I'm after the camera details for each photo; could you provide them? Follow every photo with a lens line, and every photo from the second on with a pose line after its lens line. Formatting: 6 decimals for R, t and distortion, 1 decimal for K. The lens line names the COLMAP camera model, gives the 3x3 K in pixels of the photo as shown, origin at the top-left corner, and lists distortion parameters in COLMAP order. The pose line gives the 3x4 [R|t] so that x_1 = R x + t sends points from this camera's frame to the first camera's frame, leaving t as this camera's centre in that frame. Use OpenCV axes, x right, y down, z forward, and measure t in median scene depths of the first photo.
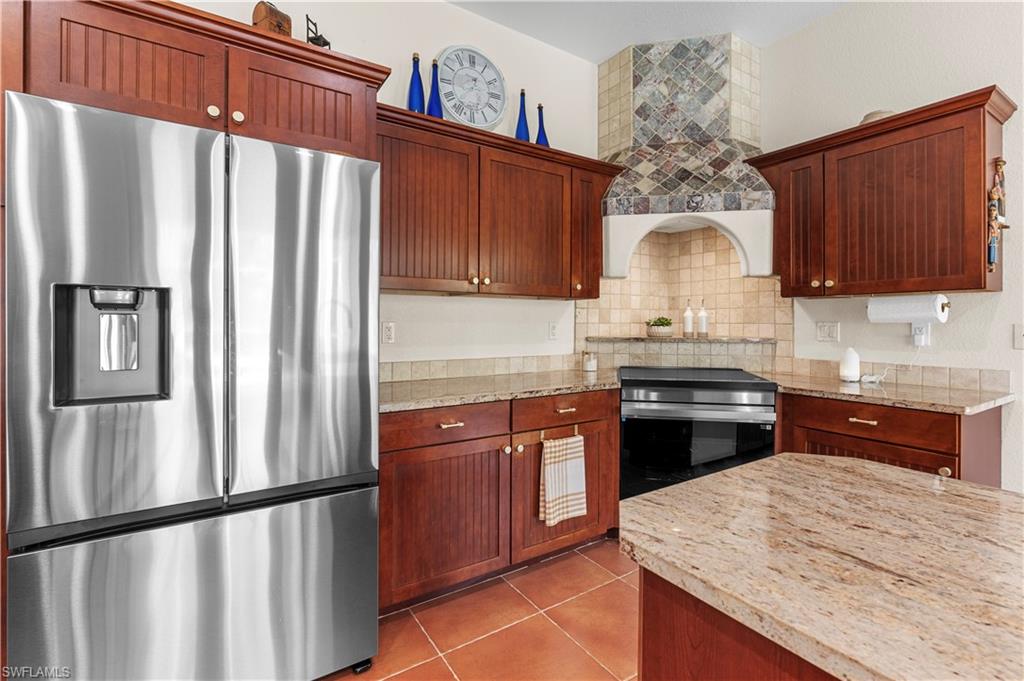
lens RADIAL K [[461.8, 0, 517.2], [0, 461.8, 322.1], [0, 0, 1]] dist [-0.008234, 0.000901]
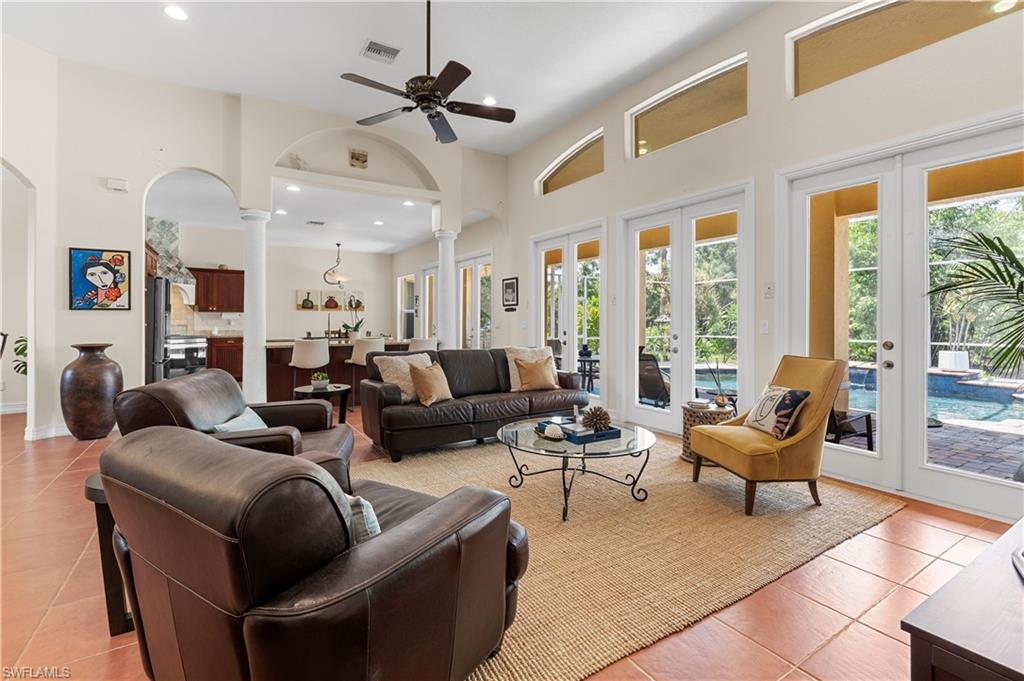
lens RADIAL K [[465.8, 0, 515.0], [0, 465.8, 319.1], [0, 0, 1]] dist [-0.005439, 0.001373]
pose [[0.023147, -0.002248, 0.999730, -2.584371], [-0.004288, 0.999988, 0.002348, -0.017166], [-0.999723, -0.004341, 0.023137, -1.296351]]
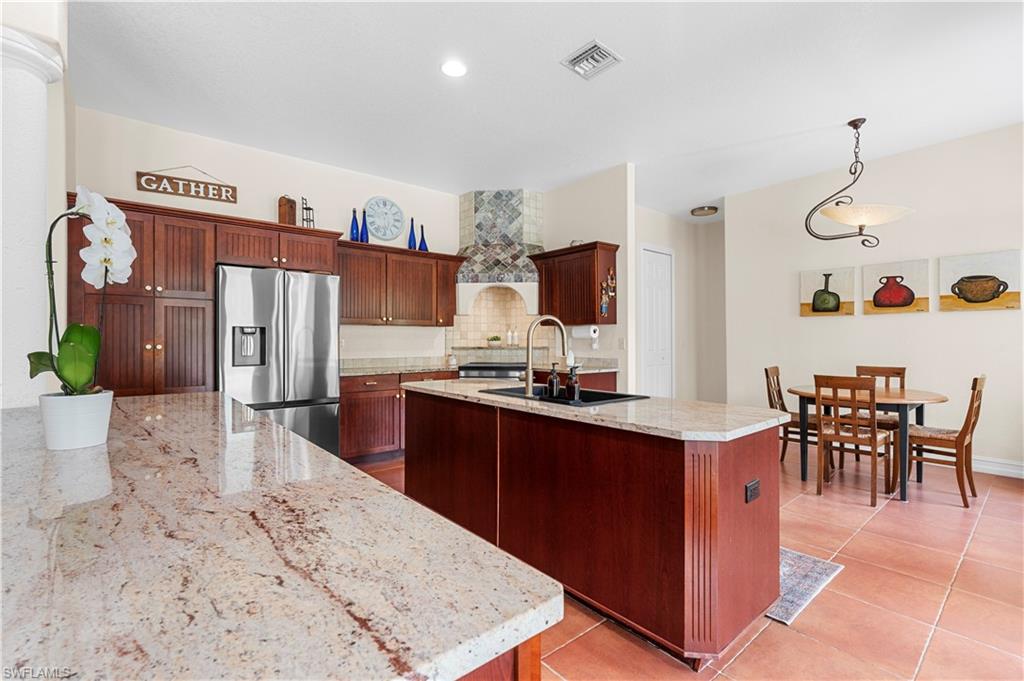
lens RADIAL K [[455.4, 0, 512.6], [0, 455.4, 335.8], [0, 0, 1]] dist [-0.007170, 0.000368]
pose [[0.993624, -0.004933, 0.112640, 0.209562], [0.005970, 0.999943, -0.008872, 0.006616], [-0.112589, 0.009488, 0.993596, -0.916607]]
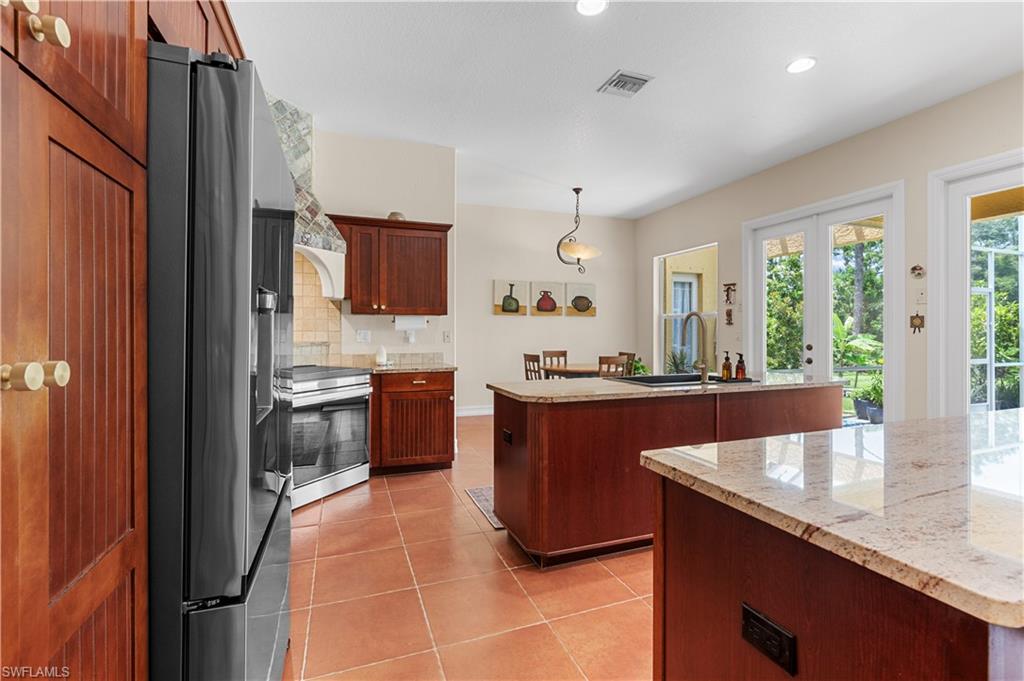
lens RADIAL K [[463.4, 0, 514.7], [0, 463.4, 331.2], [0, 0, 1]] dist [-0.003628, 0.000561]
pose [[0.224900, -0.001696, 0.974380, -0.738458], [-0.000066, 0.999998, 0.001756, 0.000612], [-0.974382, -0.000459, 0.224900, 0.126984]]
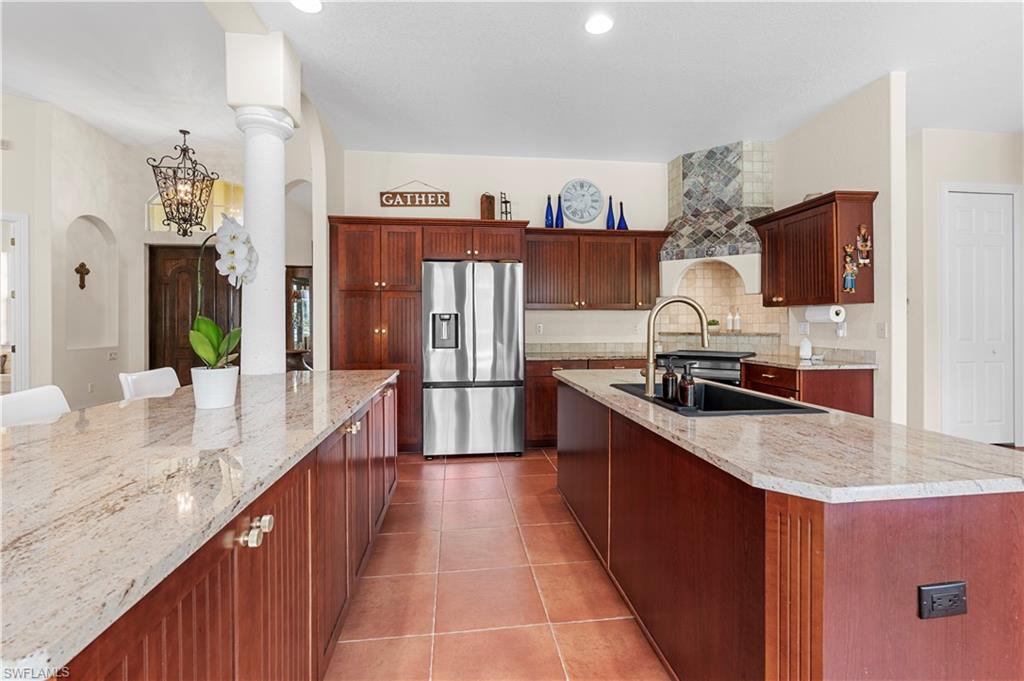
lens RADIAL K [[461.8, 0, 517.2], [0, 461.8, 322.1], [0, 0, 1]] dist [-0.008234, 0.000901]
pose [[0.898599, -0.008440, -0.438691, 0.472581], [0.006520, 0.999961, -0.005883, 0.002579], [0.438723, 0.002426, 0.898619, -0.790301]]
